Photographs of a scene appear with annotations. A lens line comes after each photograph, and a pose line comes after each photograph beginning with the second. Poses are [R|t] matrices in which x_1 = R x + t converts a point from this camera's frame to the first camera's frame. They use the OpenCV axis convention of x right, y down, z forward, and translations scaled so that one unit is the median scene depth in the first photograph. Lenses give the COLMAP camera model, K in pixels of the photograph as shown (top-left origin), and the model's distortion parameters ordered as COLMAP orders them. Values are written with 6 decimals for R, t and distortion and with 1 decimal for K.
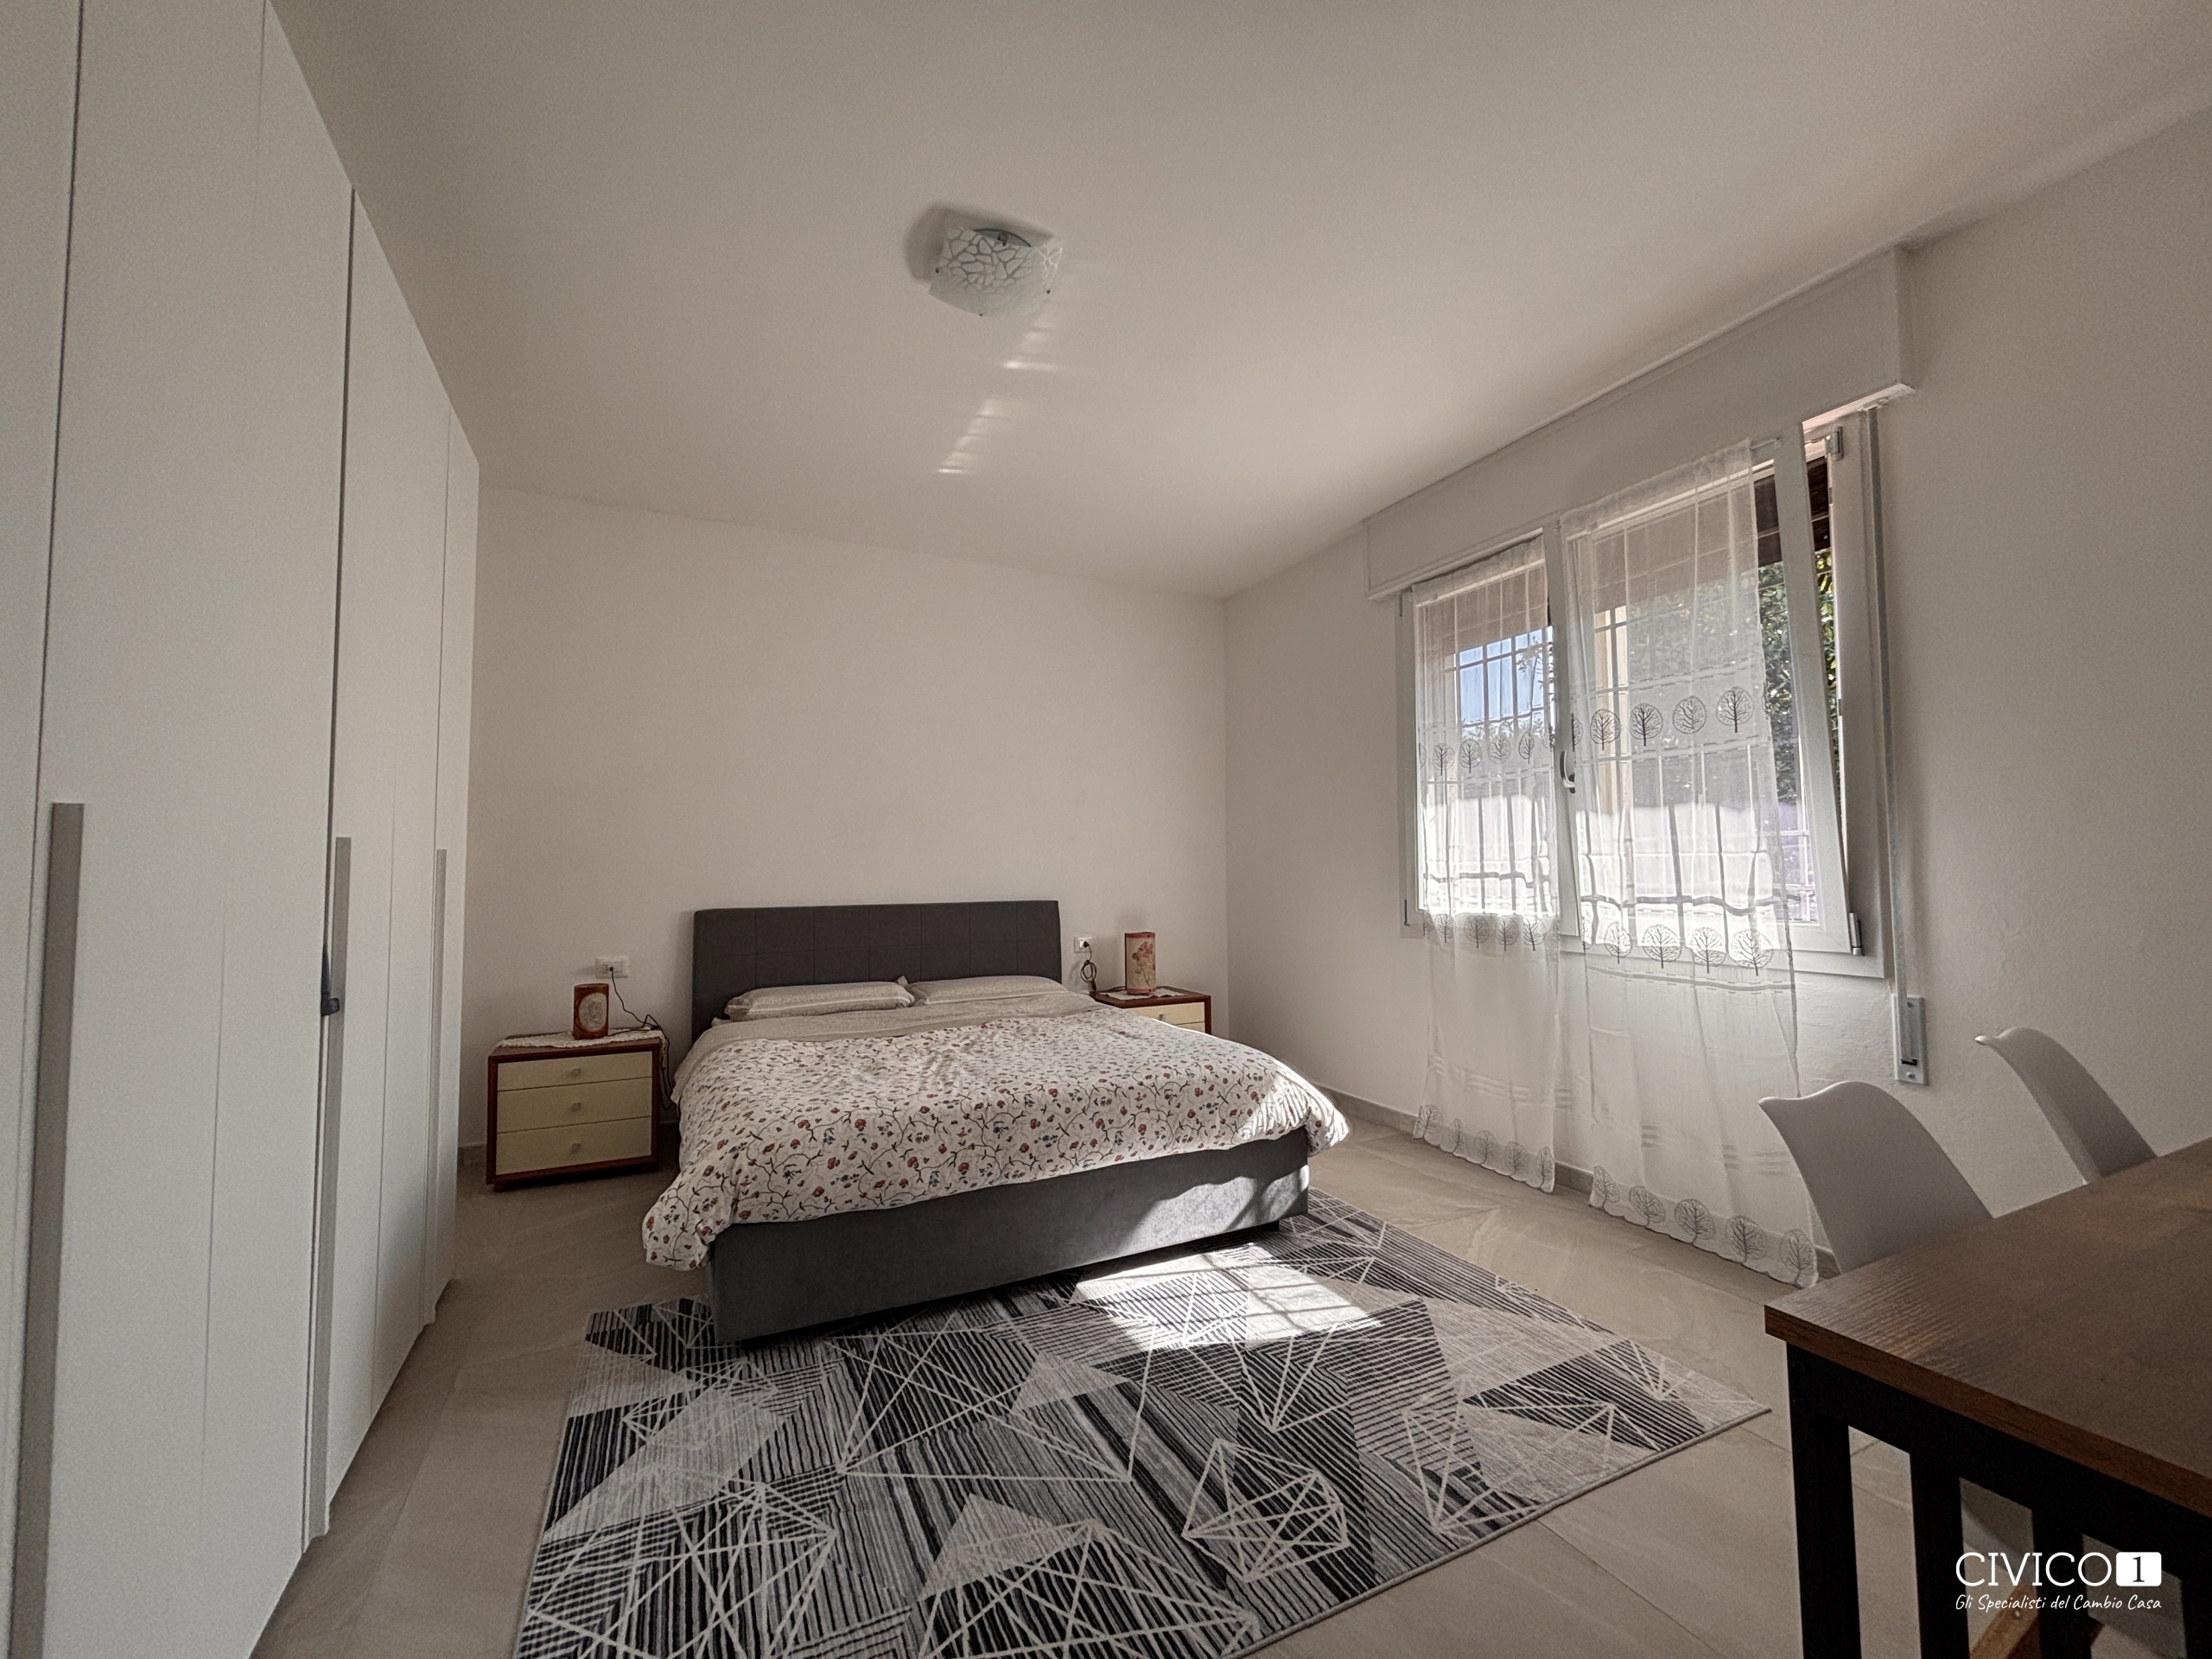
lens RADIAL K [[885.1, 0, 1099.5], [0, 885.1, 826.3], [0, 0, 1]] dist [-0.022256, -0.000048]
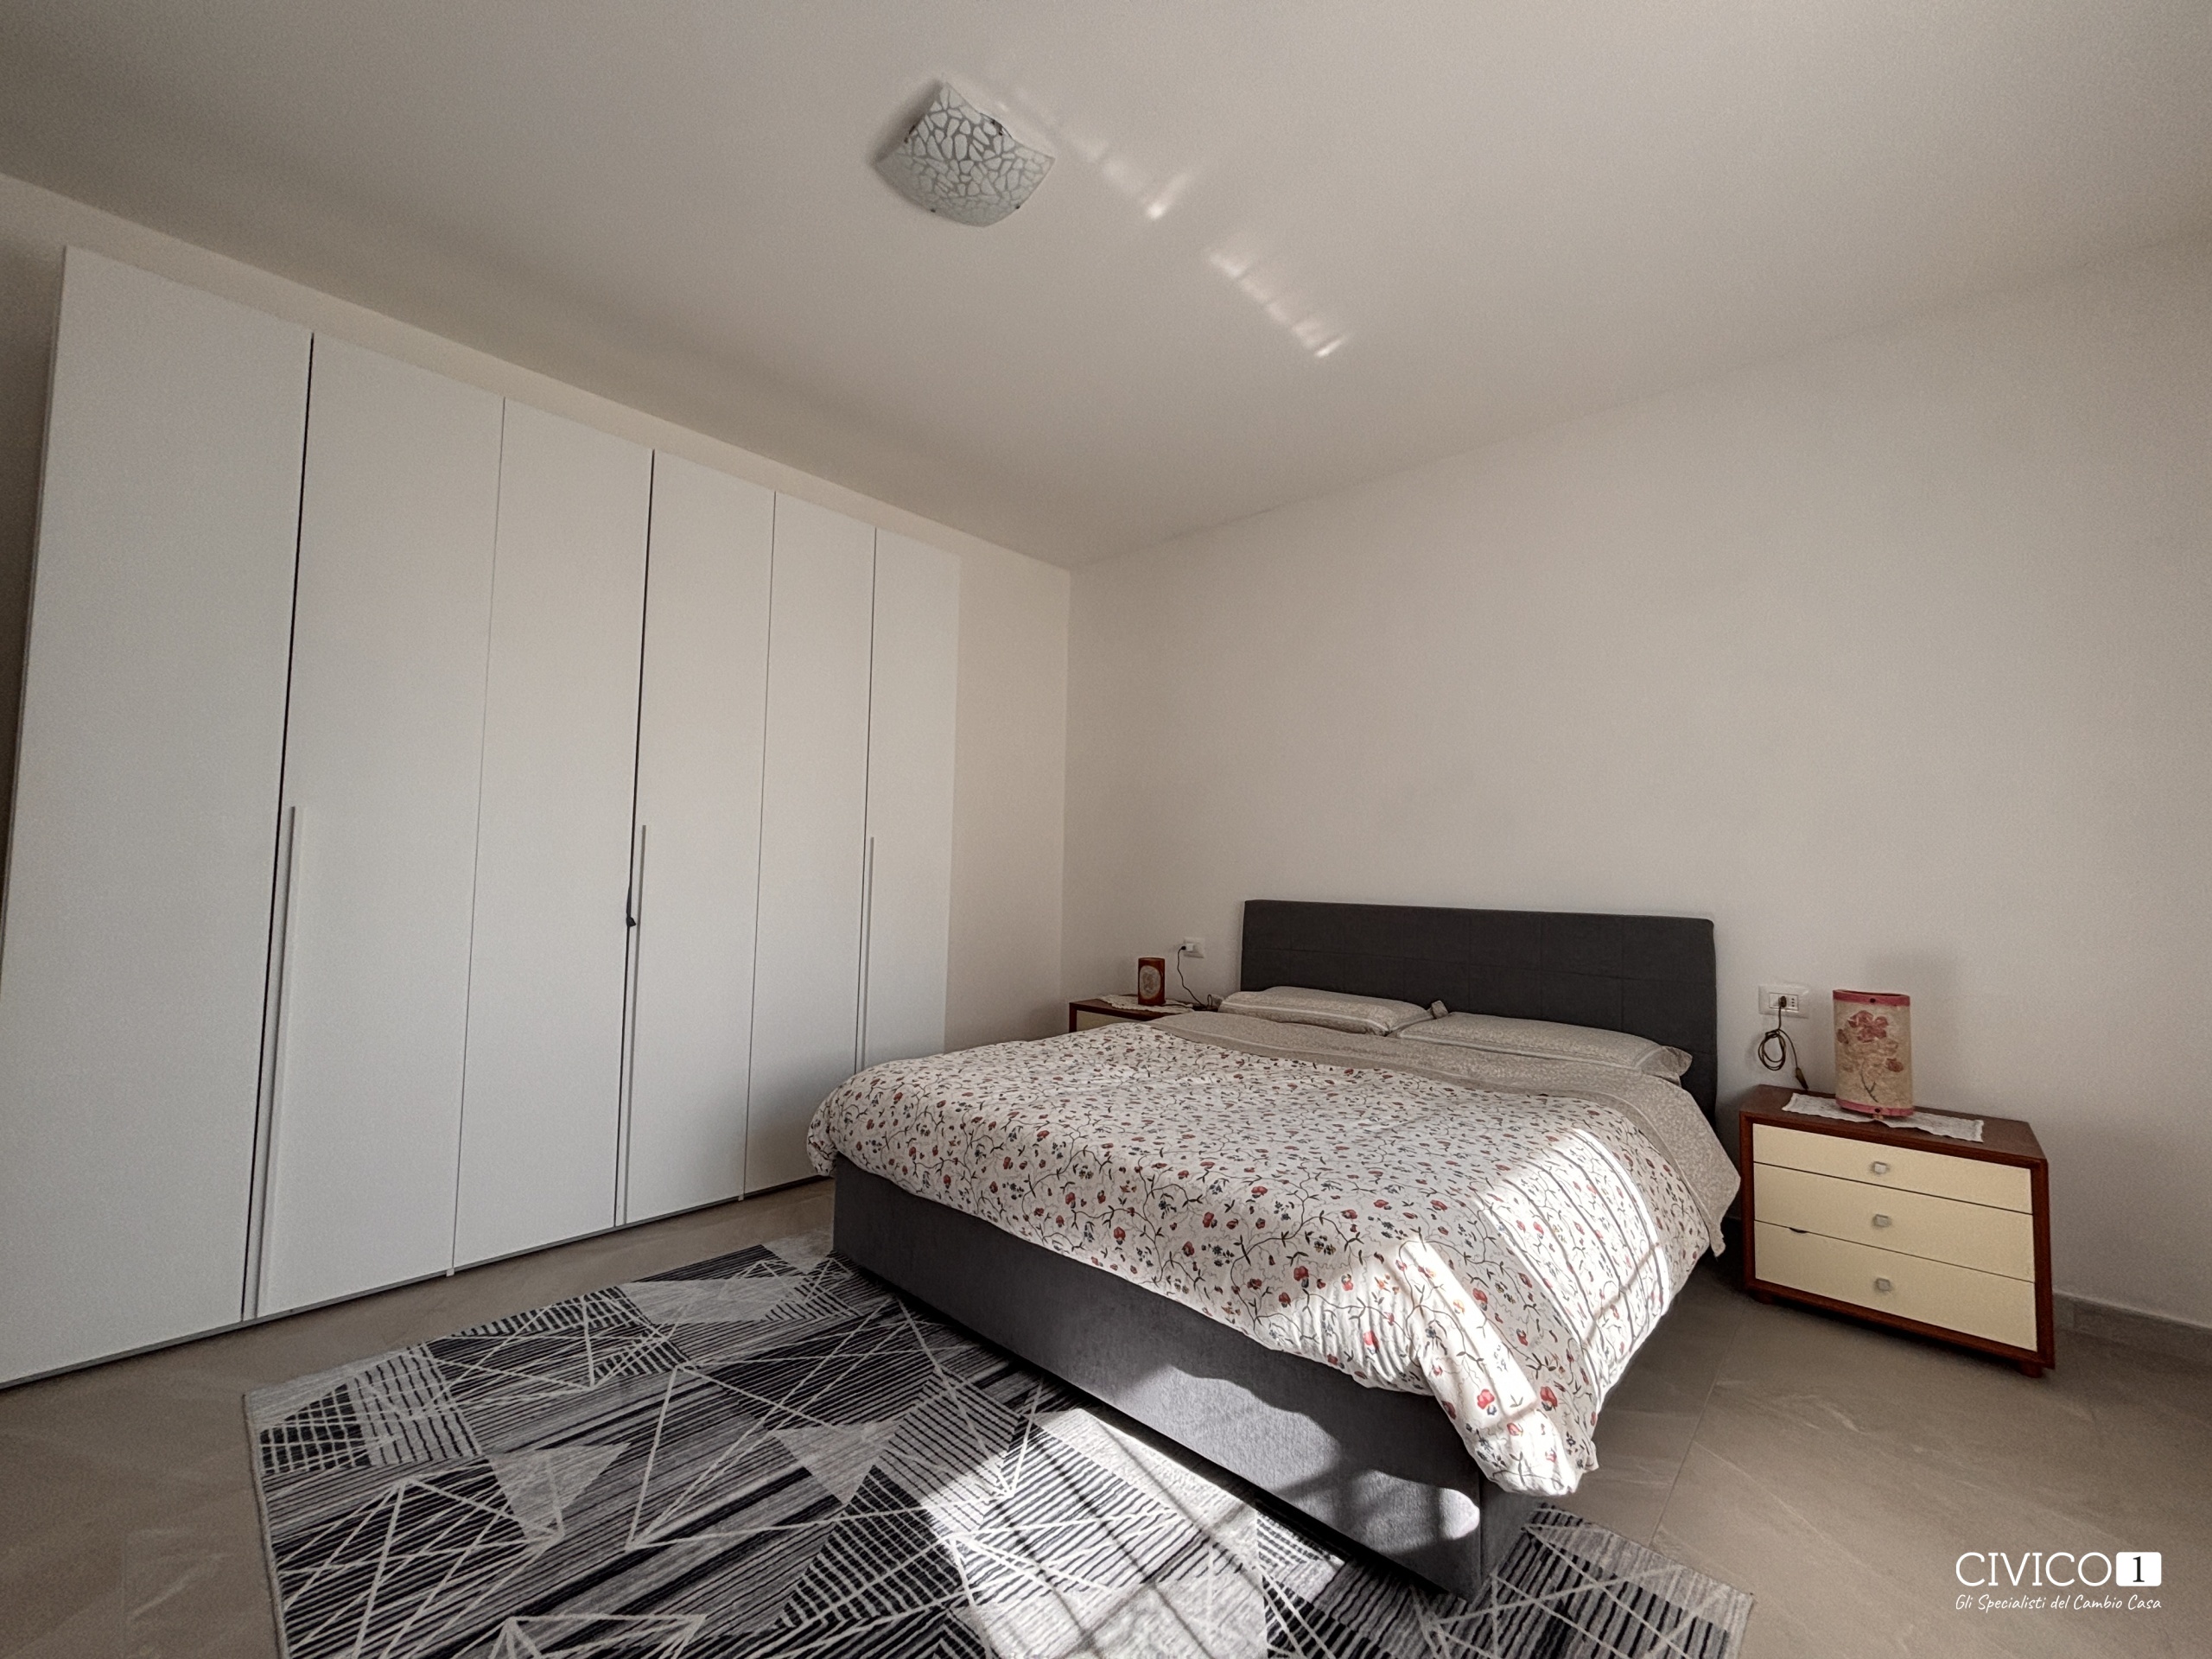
lens RADIAL K [[908.1, 0, 1107.2], [0, 908.1, 823.8], [0, 0, 1]] dist [-0.034899, 0.021456]
pose [[0.374774, -0.024921, -0.926781, 0.706324], [0.017538, 0.999650, -0.019788, 0.045068], [0.926950, -0.008838, 0.375080, 0.755004]]
